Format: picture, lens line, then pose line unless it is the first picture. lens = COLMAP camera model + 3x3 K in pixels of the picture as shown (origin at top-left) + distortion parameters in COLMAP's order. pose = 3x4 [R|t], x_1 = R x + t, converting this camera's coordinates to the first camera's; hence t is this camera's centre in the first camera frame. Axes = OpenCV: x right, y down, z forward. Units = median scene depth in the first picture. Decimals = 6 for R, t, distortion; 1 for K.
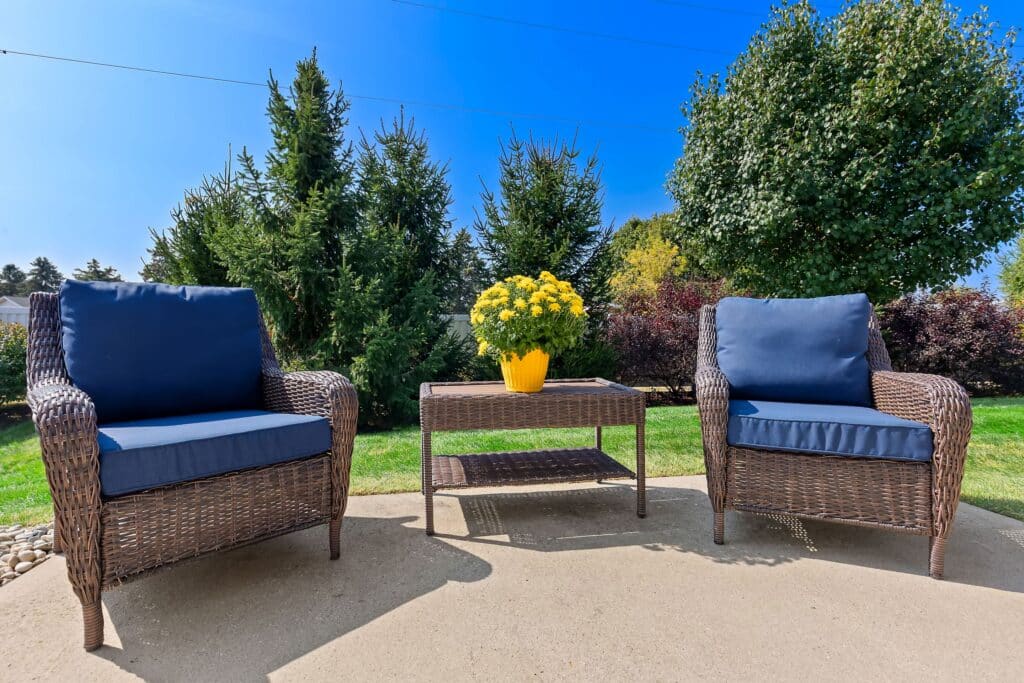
lens RADIAL K [[464.3, 0, 506.2], [0, 464.3, 334.9], [0, 0, 1]] dist [0.013738, -0.003219]
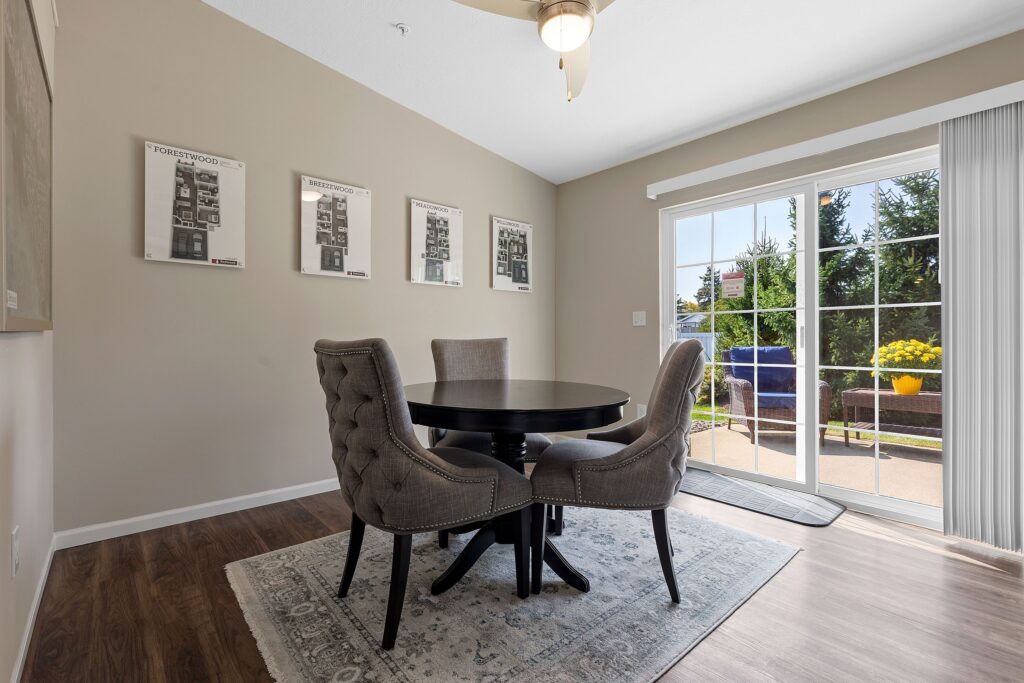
lens RADIAL K [[464.3, 0, 511.0], [0, 464.3, 338.2], [0, 0, 1]] dist [0.013738, -0.003219]
pose [[0.513472, -0.005027, -0.858092, 0.352466], [-0.003955, 0.999958, -0.008225, -0.041973], [0.858097, 0.007617, 0.513431, -0.607307]]
